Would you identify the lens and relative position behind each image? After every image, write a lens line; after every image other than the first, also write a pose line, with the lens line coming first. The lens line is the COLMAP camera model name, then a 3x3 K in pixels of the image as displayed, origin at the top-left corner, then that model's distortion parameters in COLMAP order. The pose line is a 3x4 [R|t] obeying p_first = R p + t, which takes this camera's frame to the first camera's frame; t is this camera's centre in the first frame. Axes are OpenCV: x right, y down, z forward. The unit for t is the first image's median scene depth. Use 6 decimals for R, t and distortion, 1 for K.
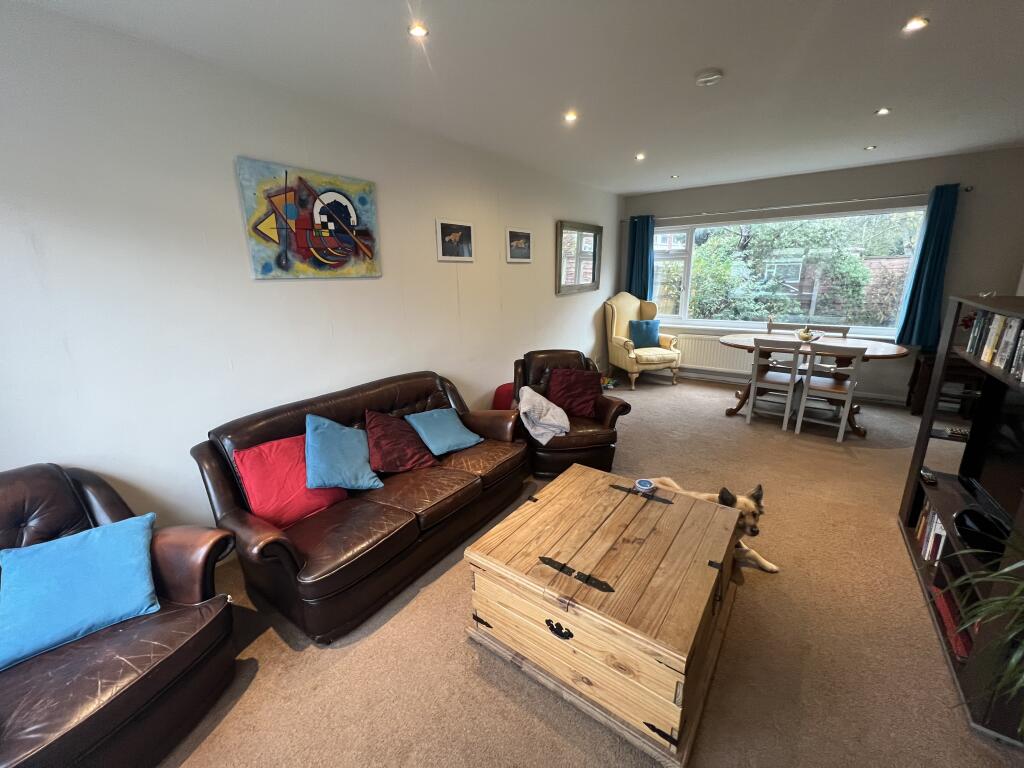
lens RADIAL K [[410.0, 0, 512.5], [0, 410.0, 383.6], [0, 0, 1]] dist [-0.002150, -0.000087]
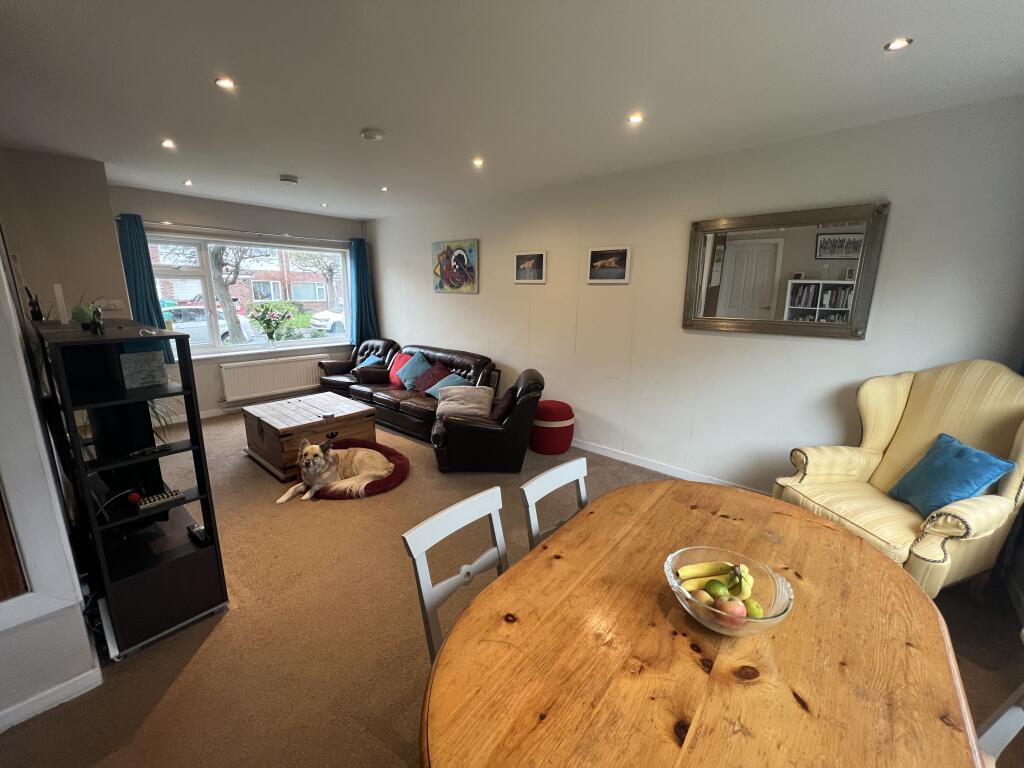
lens RADIAL K [[410.0, 0, 509.6], [0, 410.0, 387.1], [0, 0, 1]] dist [-0.002150, -0.000087]
pose [[-0.088930, 0.247312, -0.964846, 1.478996], [-0.269152, 0.926680, 0.262337, -0.405707], [0.958983, 0.283020, -0.015845, 1.345871]]
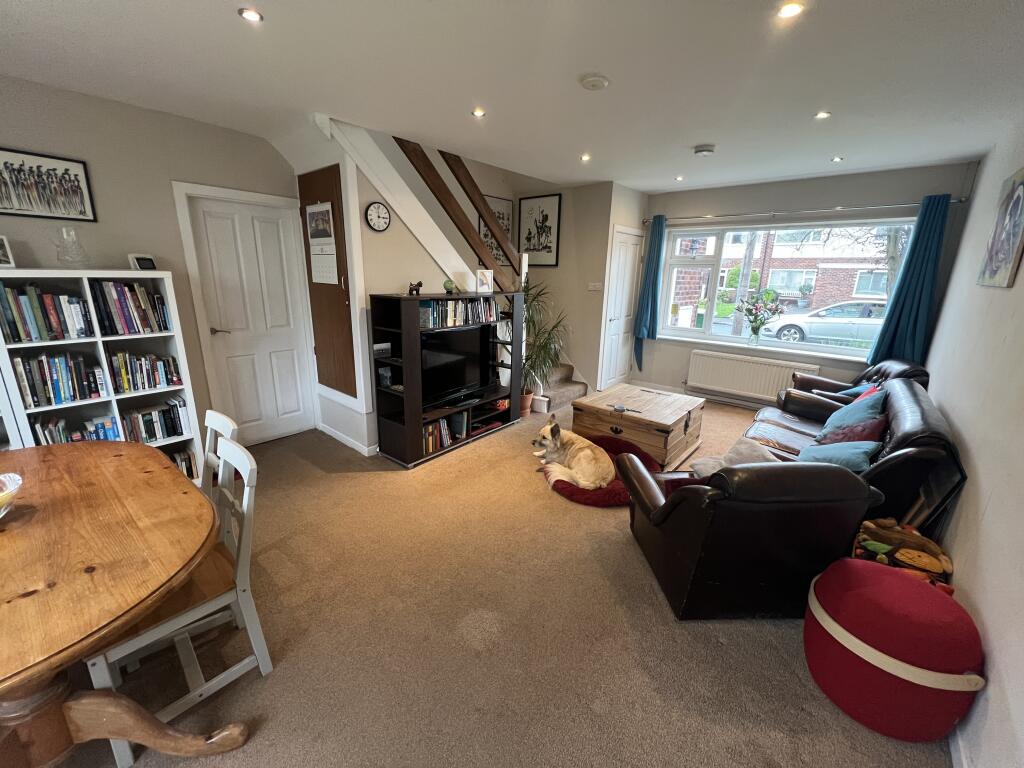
lens RADIAL K [[410.0, 0, 506.6], [0, 410.0, 380.2], [0, 0, 1]] dist [-0.002150, -0.000087]
pose [[-0.996796, -0.018281, 0.077868, 0.511039], [0.022695, 0.868879, 0.494503, -0.515954], [-0.076697, 0.494686, -0.865681, 1.854412]]
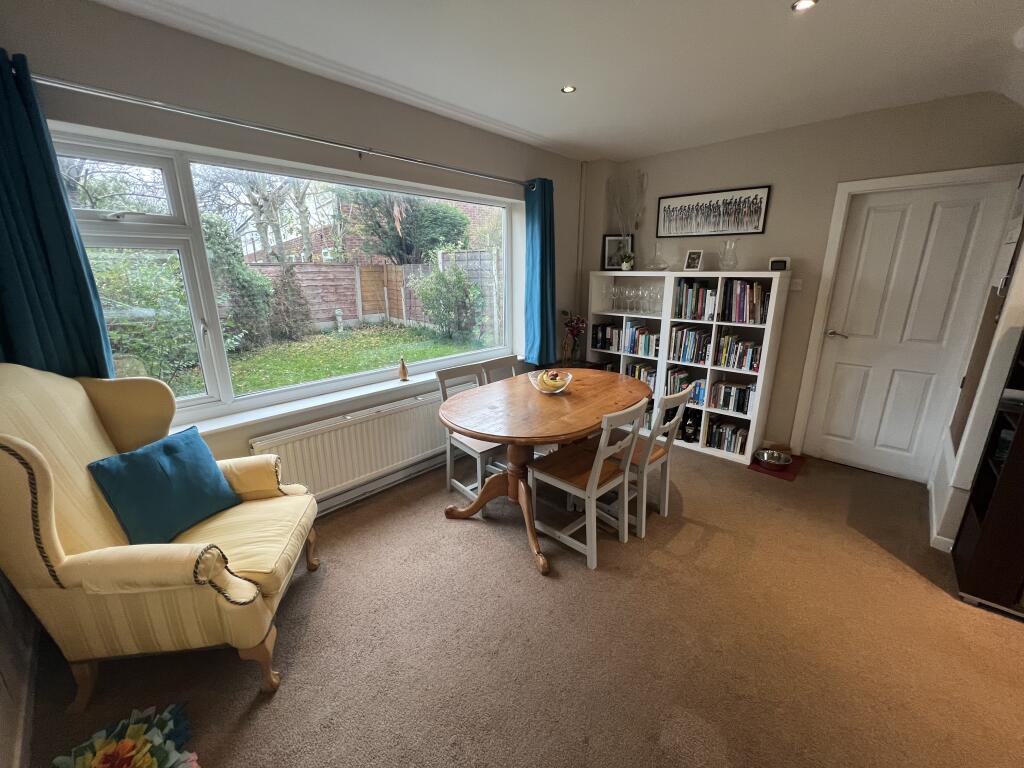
lens RADIAL K [[410.0, 0, 509.2], [0, 410.0, 379.7], [0, 0, 1]] dist [-0.002150, -0.000087]
pose [[0.129512, -0.235608, 0.963180, 0.181682], [0.261463, 0.945098, 0.196027, -0.405988], [-0.956485, 0.226448, 0.184005, 1.491139]]
